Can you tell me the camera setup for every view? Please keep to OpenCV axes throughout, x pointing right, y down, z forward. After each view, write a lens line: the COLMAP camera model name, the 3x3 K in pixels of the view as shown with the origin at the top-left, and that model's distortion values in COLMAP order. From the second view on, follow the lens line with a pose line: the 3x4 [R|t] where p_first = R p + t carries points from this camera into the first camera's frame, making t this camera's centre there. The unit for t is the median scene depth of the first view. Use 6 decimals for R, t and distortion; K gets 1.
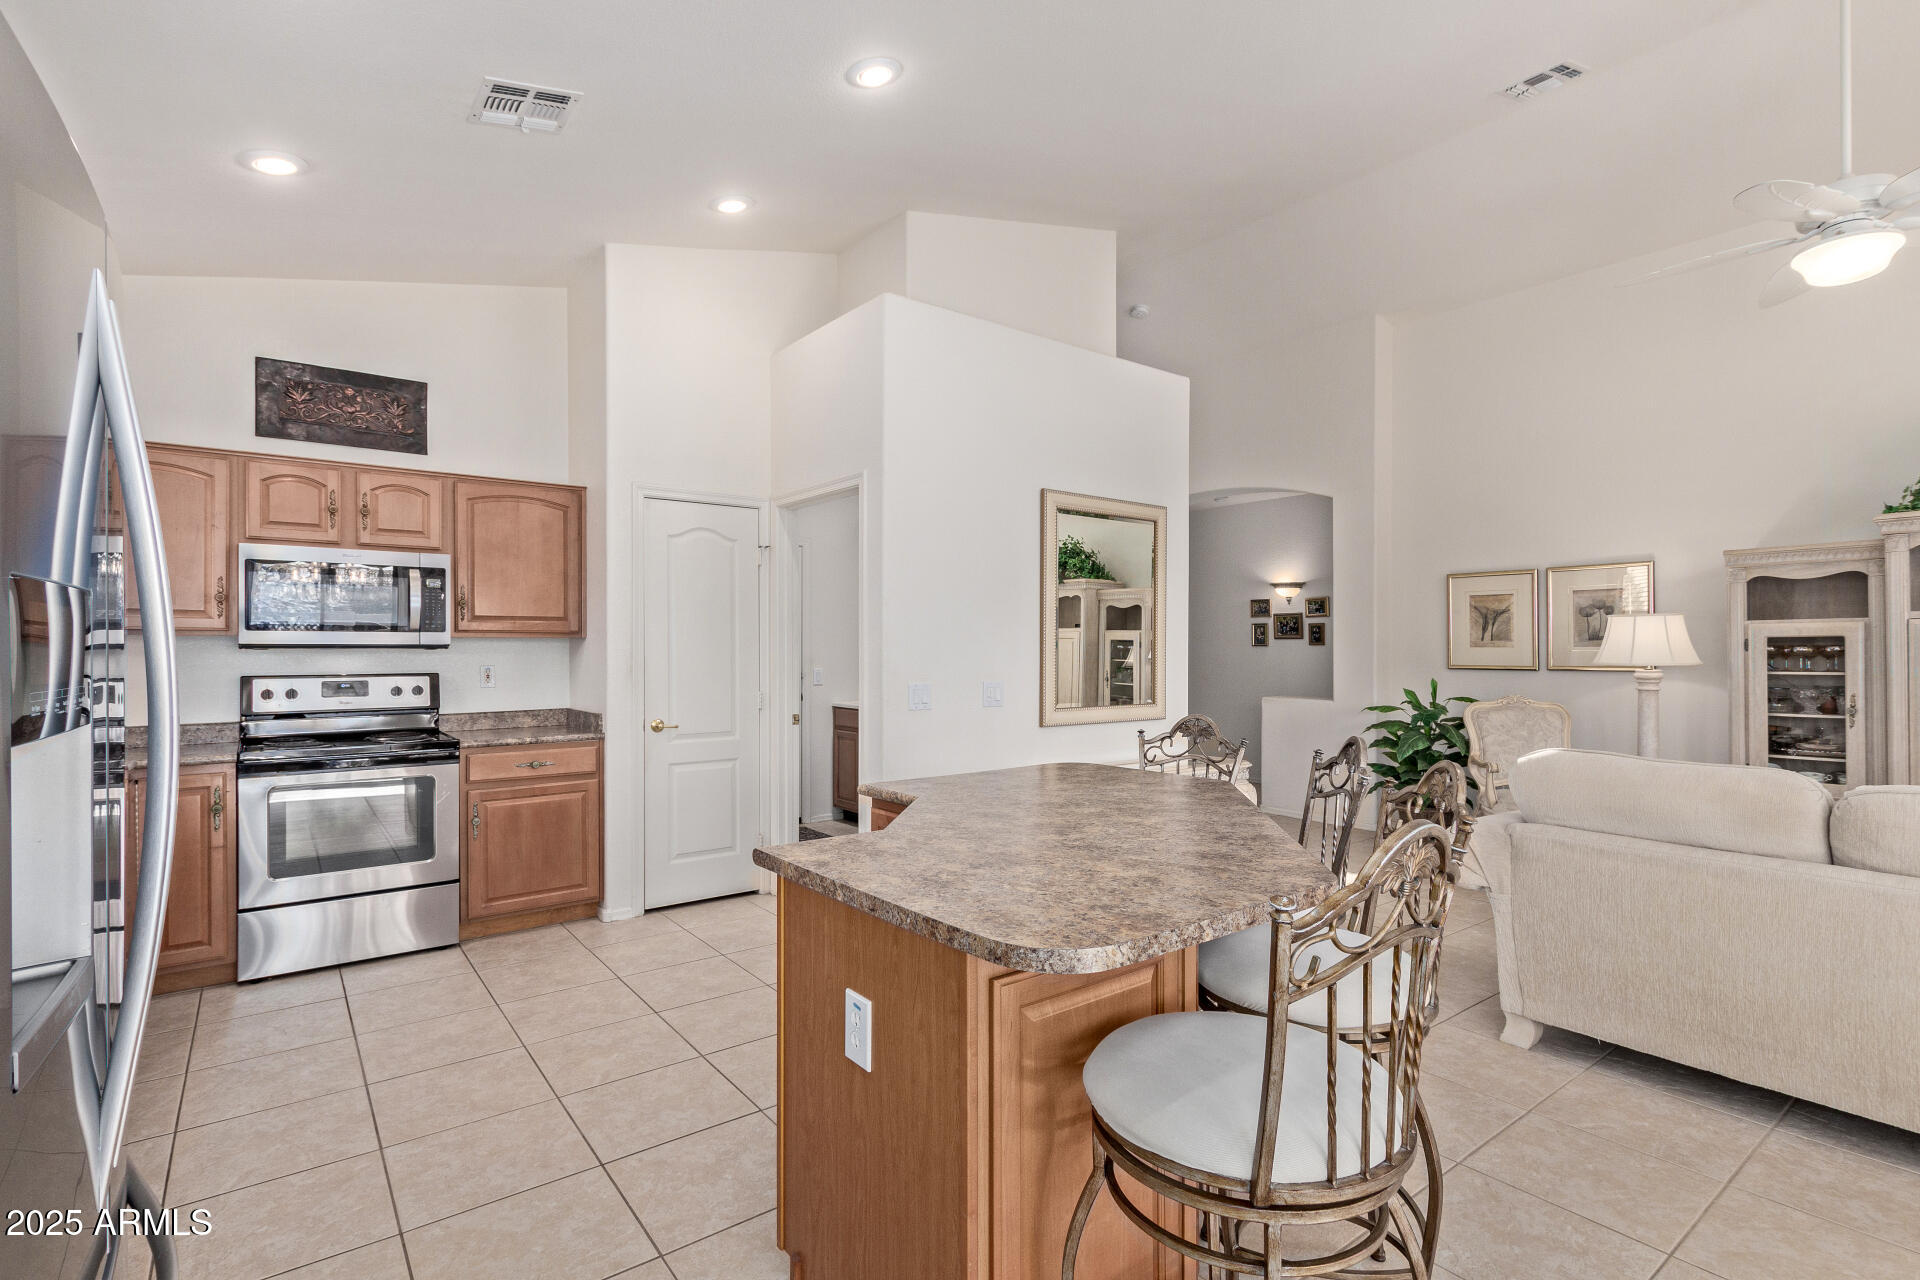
lens RADIAL K [[882.8, 0, 953.7], [0, 882.8, 644.1], [0, 0, 1]] dist [0.010295, -0.000728]
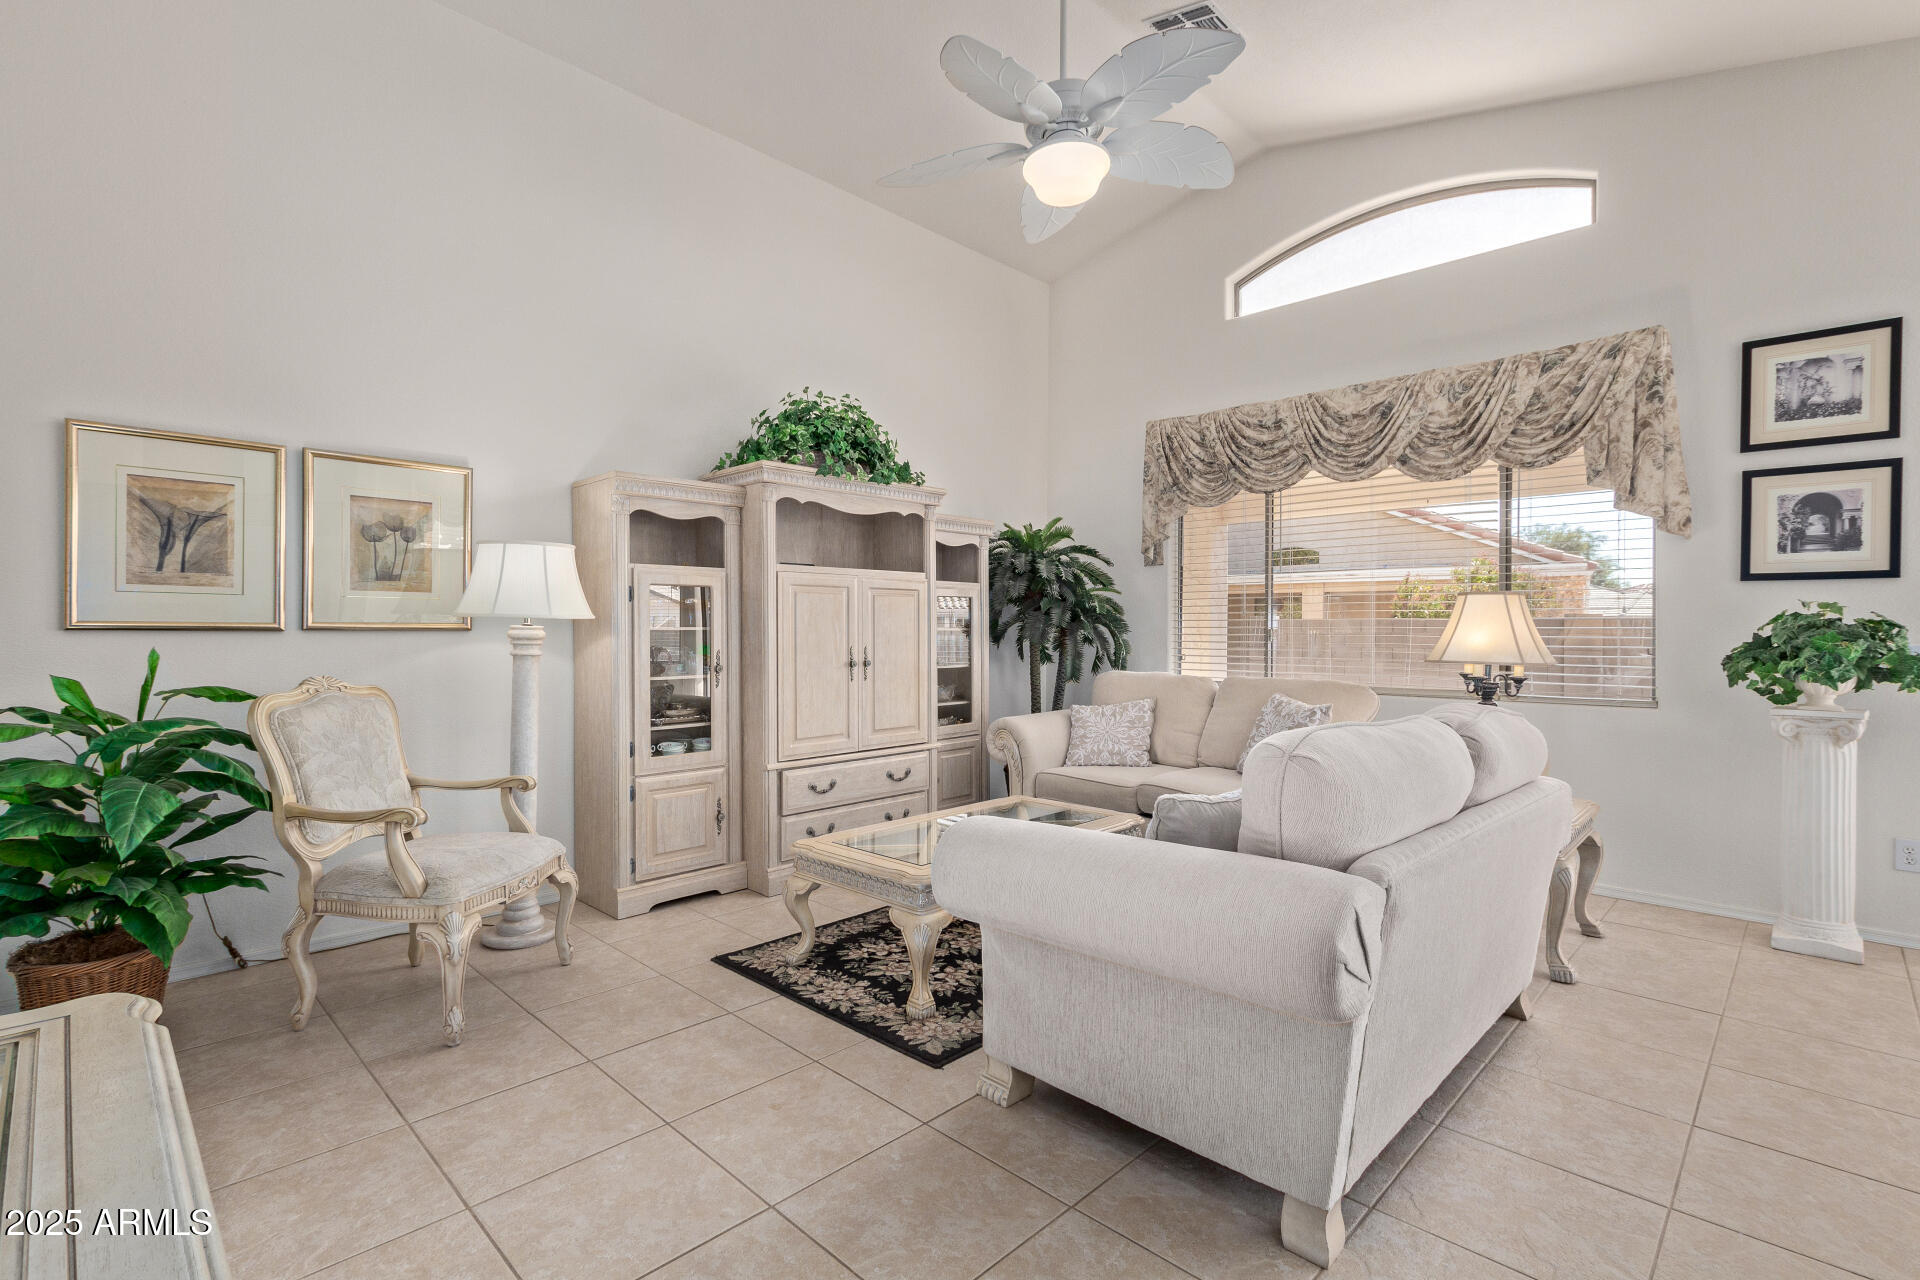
lens RADIAL K [[882.8, 0, 961.0], [0, 882.8, 634.6], [0, 0, 1]] dist [0.010295, -0.000728]
pose [[-0.150042, 0.000462, 0.988680, 0.054413], [-0.009109, 0.999957, -0.001850, 0.031031], [-0.988638, -0.009284, -0.150031, 0.712403]]
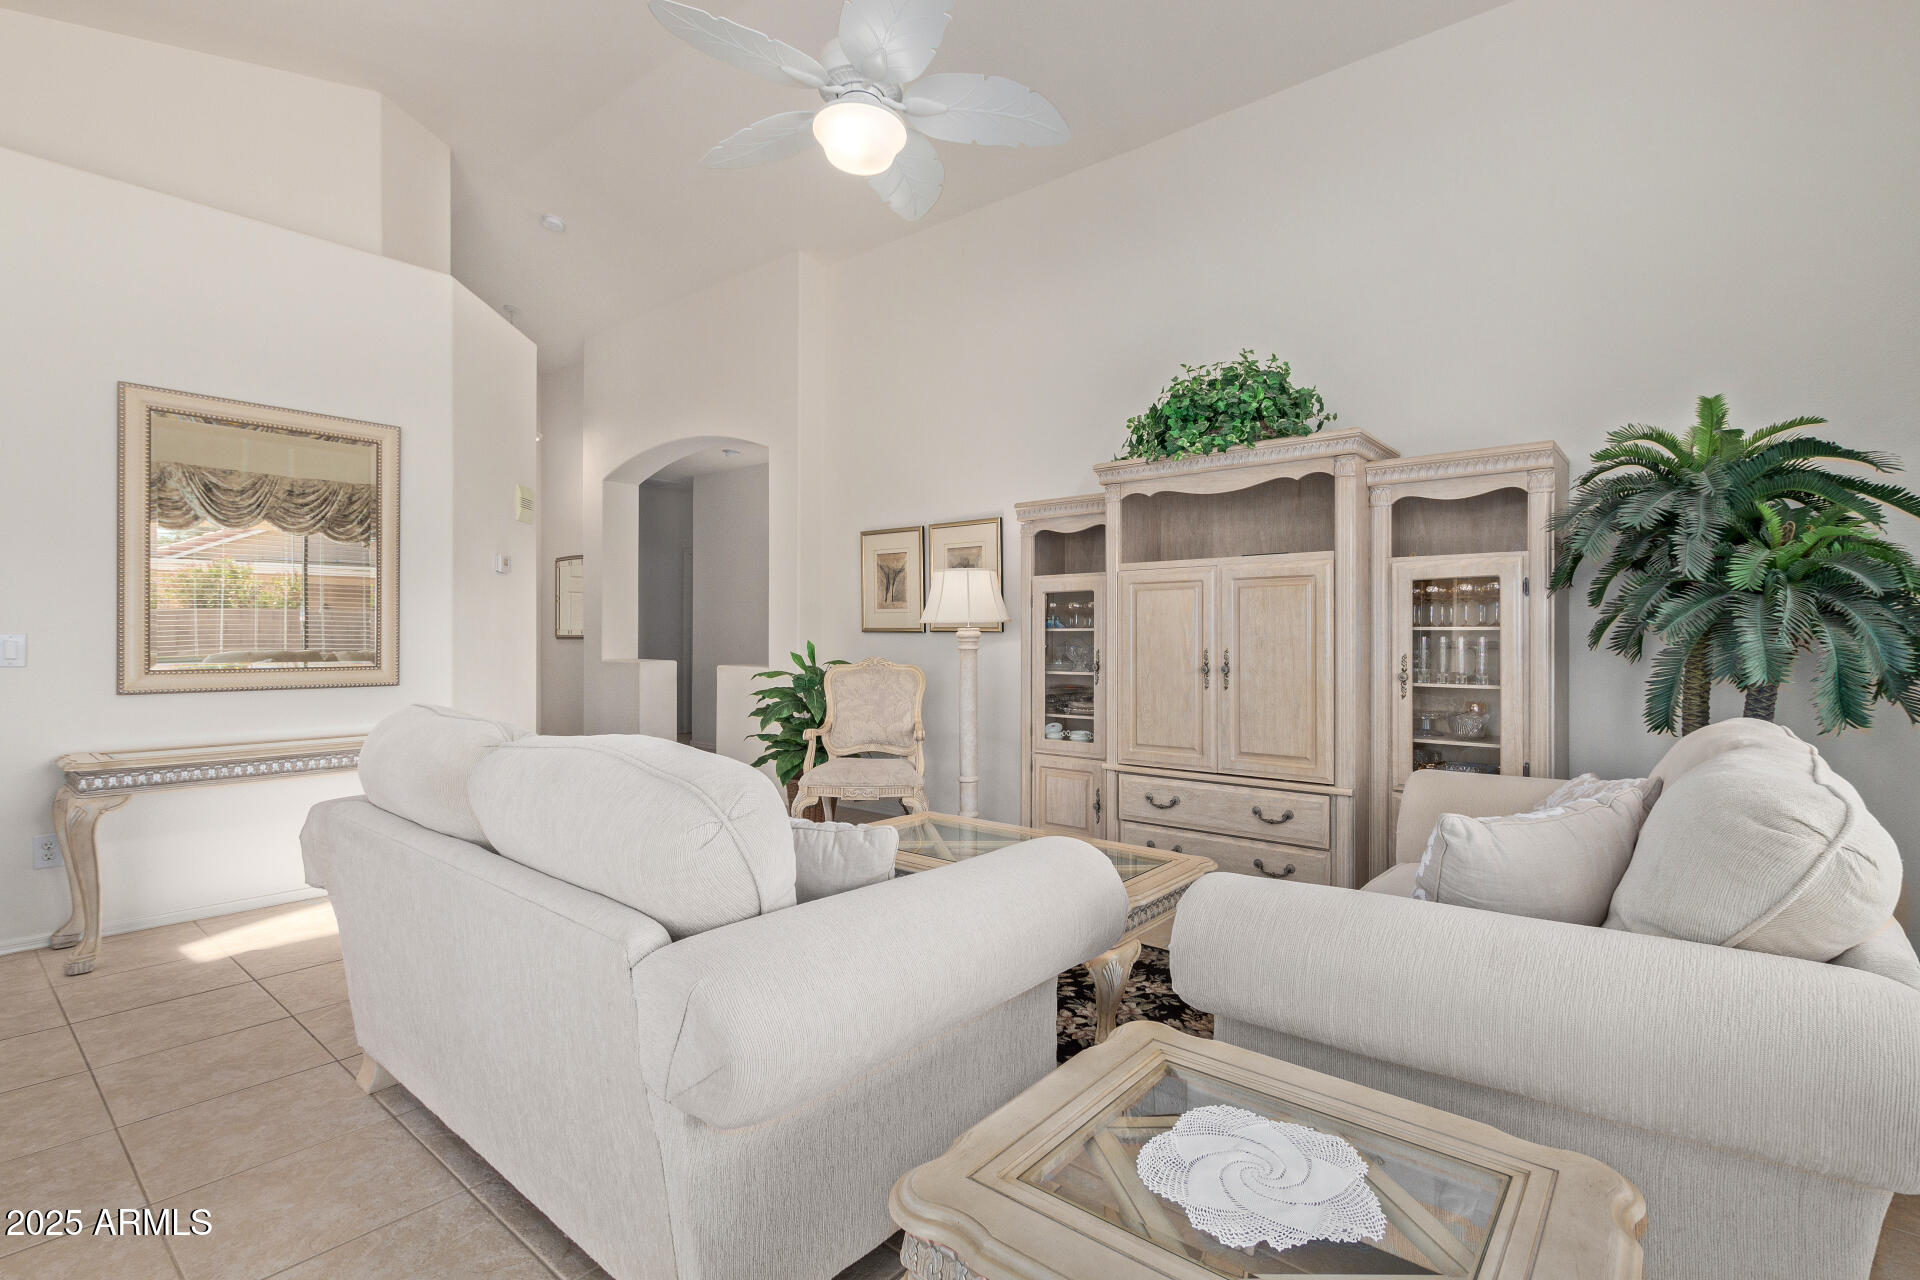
lens RADIAL K [[882.8, 0, 960.8], [0, 882.8, 632.8], [0, 0, 1]] dist [0.010295, -0.000728]
pose [[0.973181, 0.004287, 0.230000, 0.511398], [-0.006036, 0.999958, 0.006903, 0.024972], [-0.229961, -0.008106, 0.973166, 0.070316]]
